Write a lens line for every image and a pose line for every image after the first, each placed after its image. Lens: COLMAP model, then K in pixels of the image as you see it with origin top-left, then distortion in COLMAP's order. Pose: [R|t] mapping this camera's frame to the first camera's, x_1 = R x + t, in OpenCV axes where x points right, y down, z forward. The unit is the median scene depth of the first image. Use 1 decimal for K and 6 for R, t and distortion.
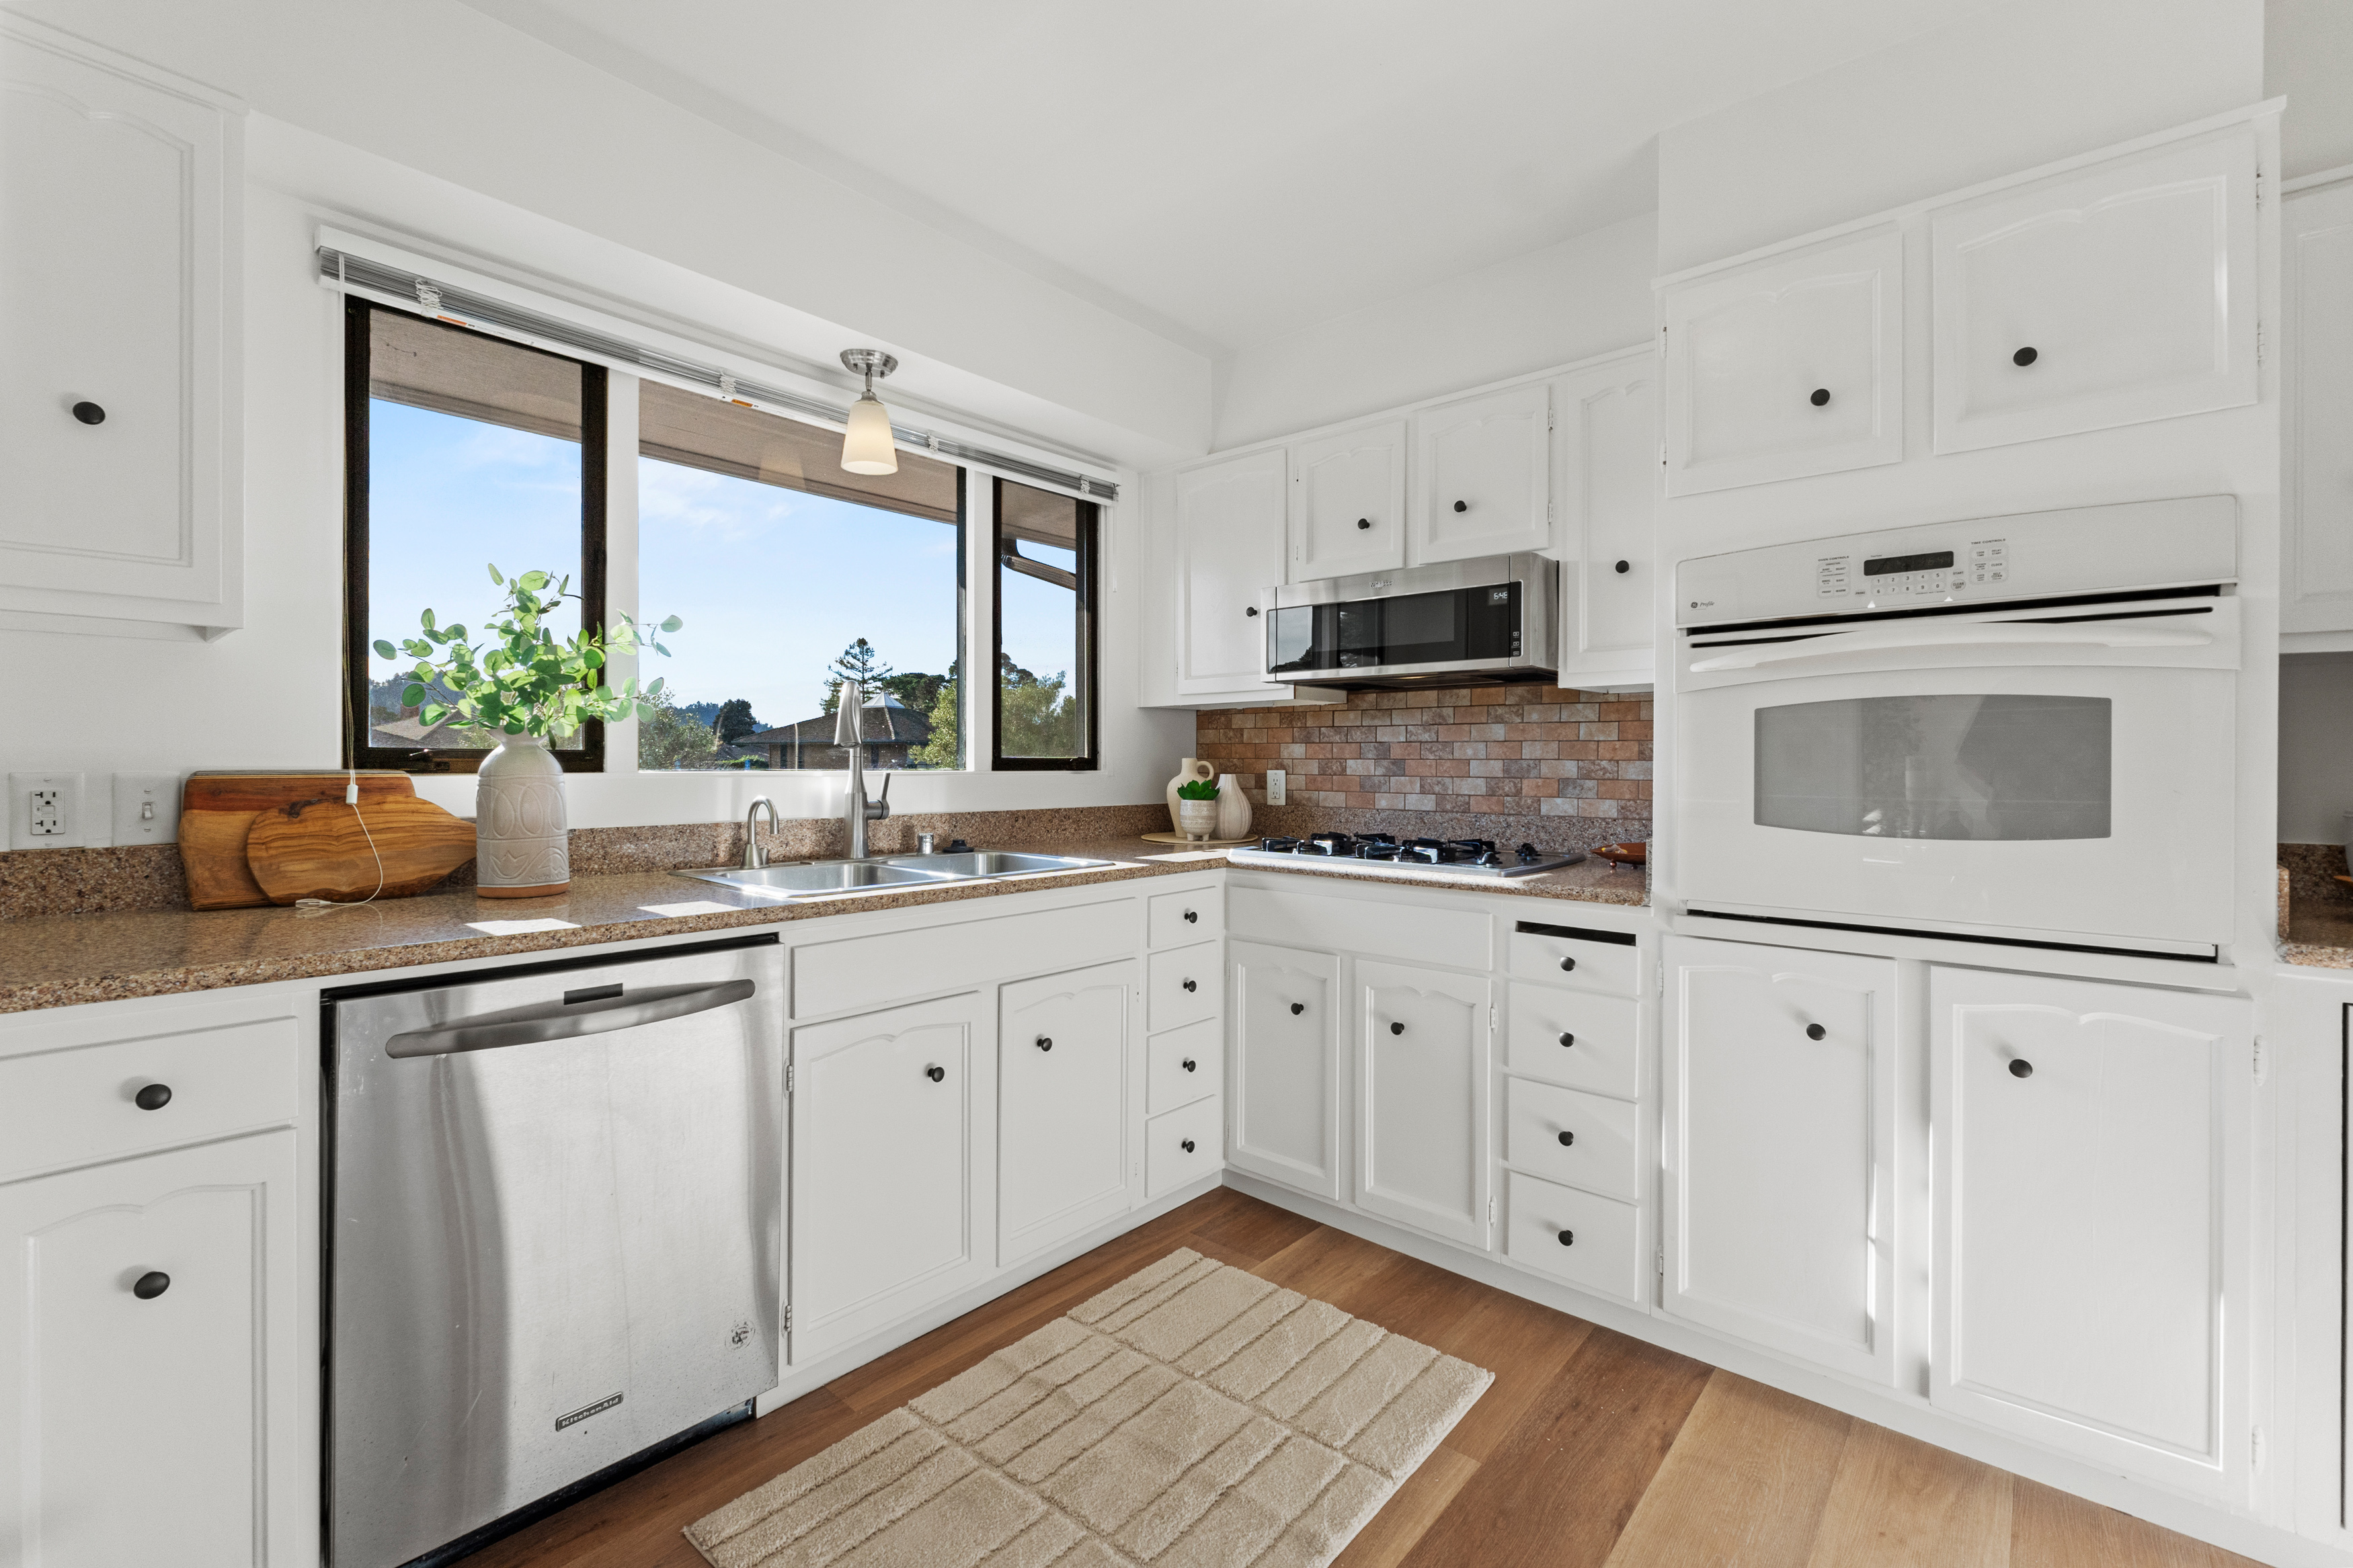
lens RADIAL K [[998.0, 0, 1183.4], [0, 998.0, 756.8], [0, 0, 1]] dist [-0.005054, -0.000157]
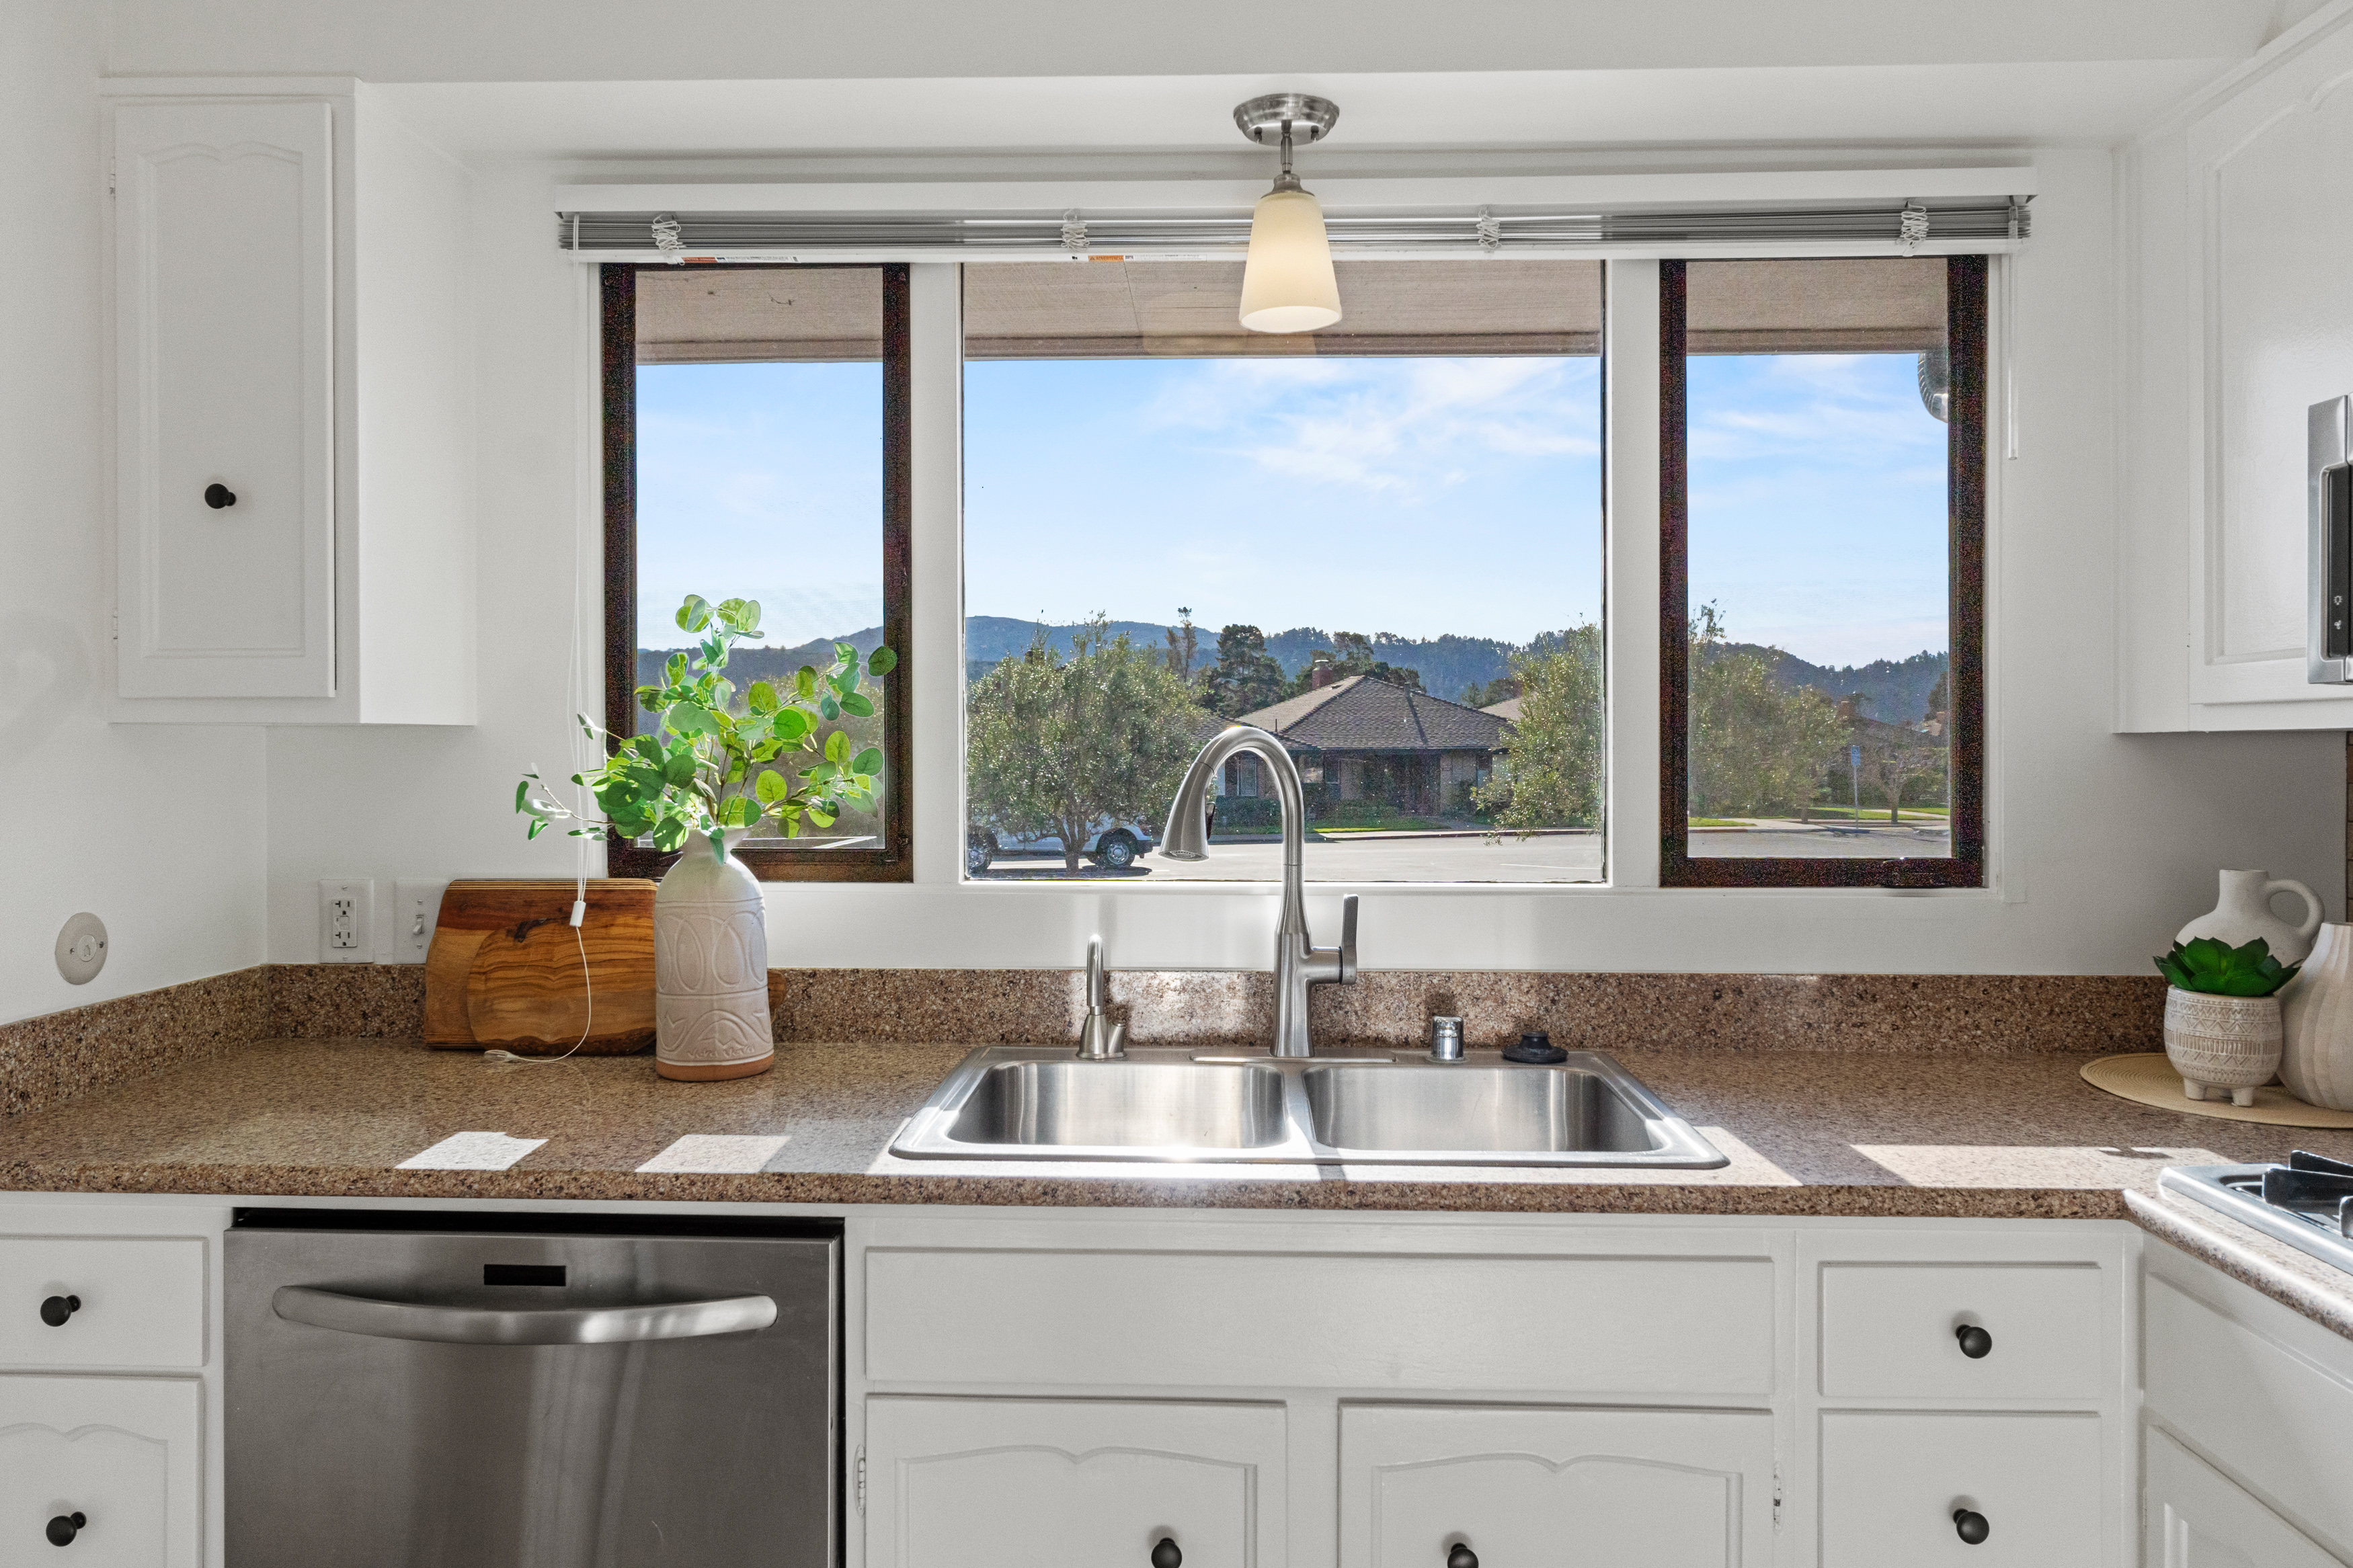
lens RADIAL K [[1587.6, 0, 1180.3], [0, 1587.6, 744.7], [0, 0, 1]] dist [0.001919, 0.001533]
pose [[0.626605, -0.003326, -0.779330, 0.405043], [0.005809, 0.999983, 0.000403, -0.088215], [0.779315, -0.004780, 0.626614, 0.572261]]
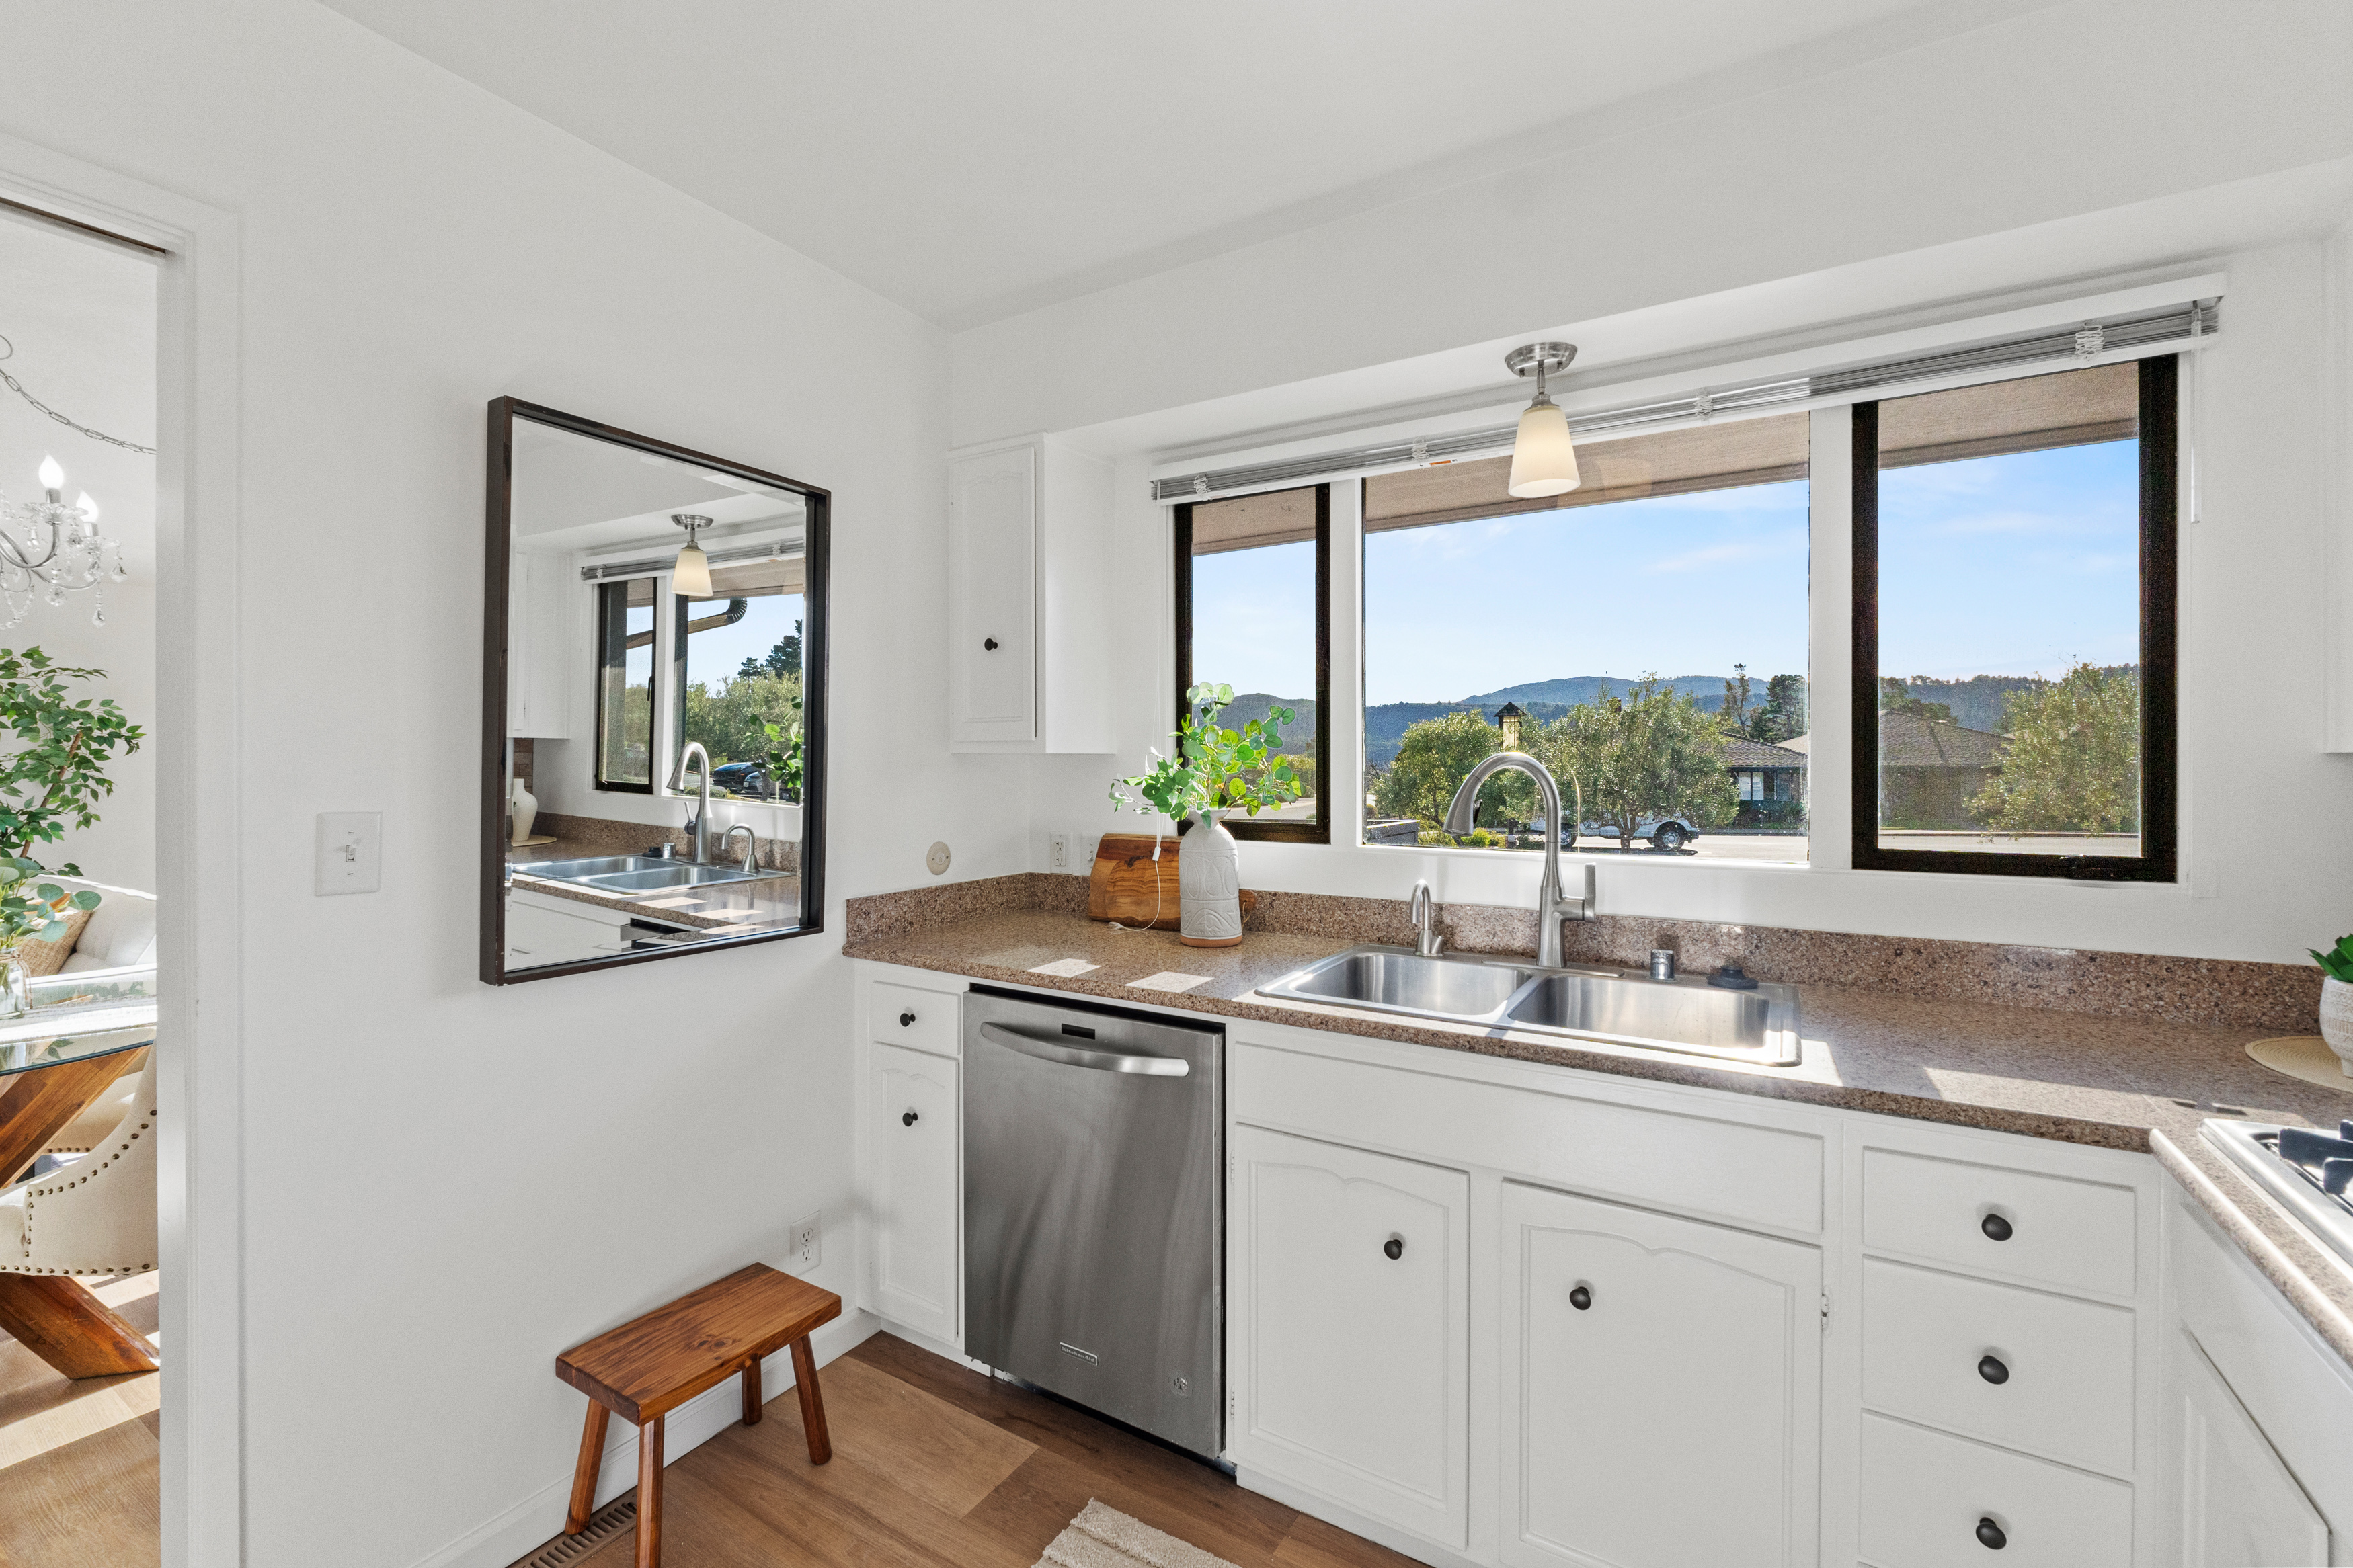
lens RADIAL K [[1000.0, 0, 1178.1], [0, 1000.0, 765.5], [0, 0, 1]] dist [-0.003148, -0.000057]
pose [[0.165470, -0.001431, -0.986214, 0.588995], [0.005776, 0.999983, -0.000482, -0.087306], [0.986198, -0.005617, 0.165476, 0.763382]]
